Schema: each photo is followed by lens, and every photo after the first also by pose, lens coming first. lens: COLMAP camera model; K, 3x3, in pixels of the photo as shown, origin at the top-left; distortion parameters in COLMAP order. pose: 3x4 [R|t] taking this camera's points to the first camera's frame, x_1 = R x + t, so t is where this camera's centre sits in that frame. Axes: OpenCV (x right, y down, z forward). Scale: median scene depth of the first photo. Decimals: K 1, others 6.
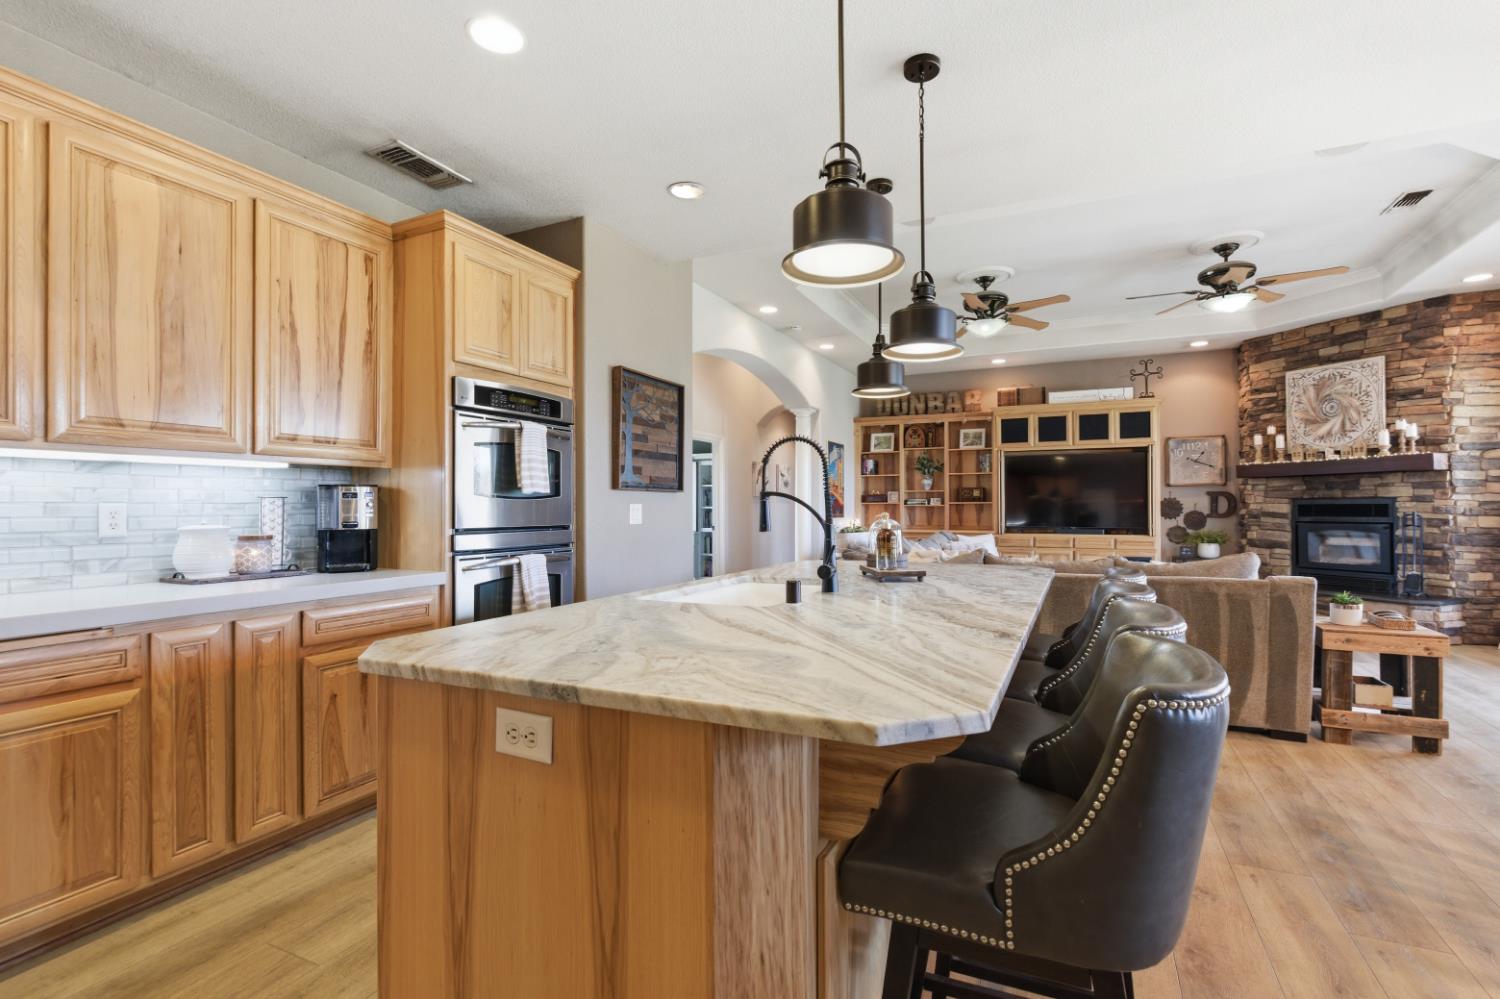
lens RADIAL K [[703.2, 0, 750.0], [0, 703.2, 499.5], [0, 0, 1]] dist [-0.005508, -0.000045]
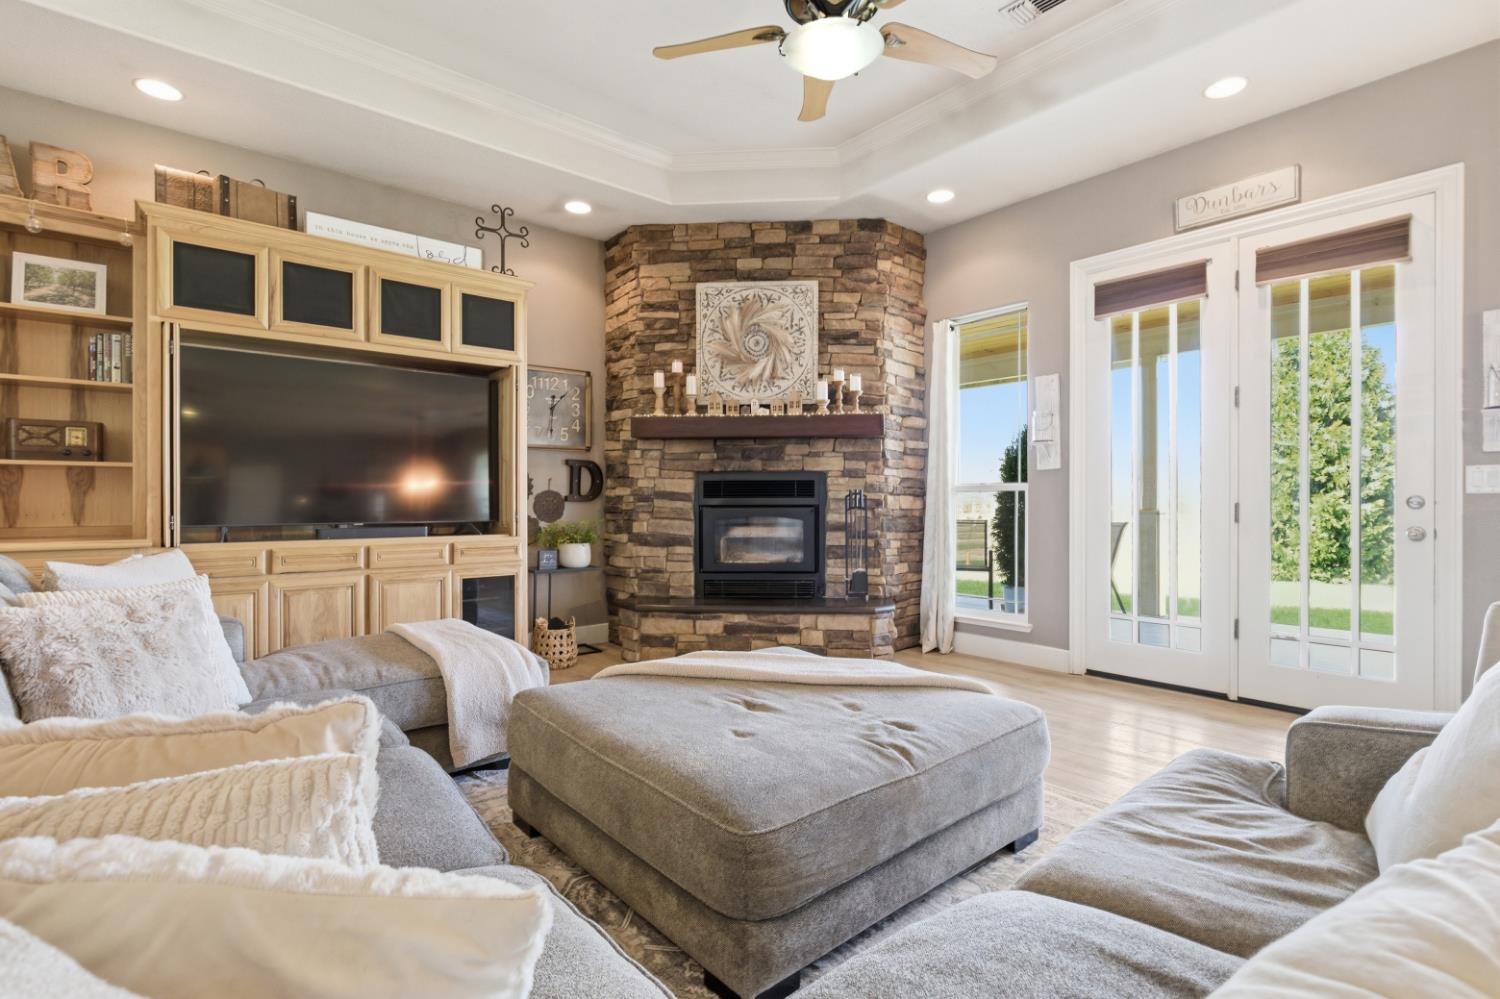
lens RADIAL K [[703.2, 0, 750.0], [0, 703.2, 499.5], [0, 0, 1]] dist [-0.005508, -0.000045]
pose [[0.407056, 0.000576, 0.913403, 0.177763], [-0.010895, 0.999932, 0.004225, 0.023138], [-0.913338, -0.011672, 0.407034, 0.704777]]
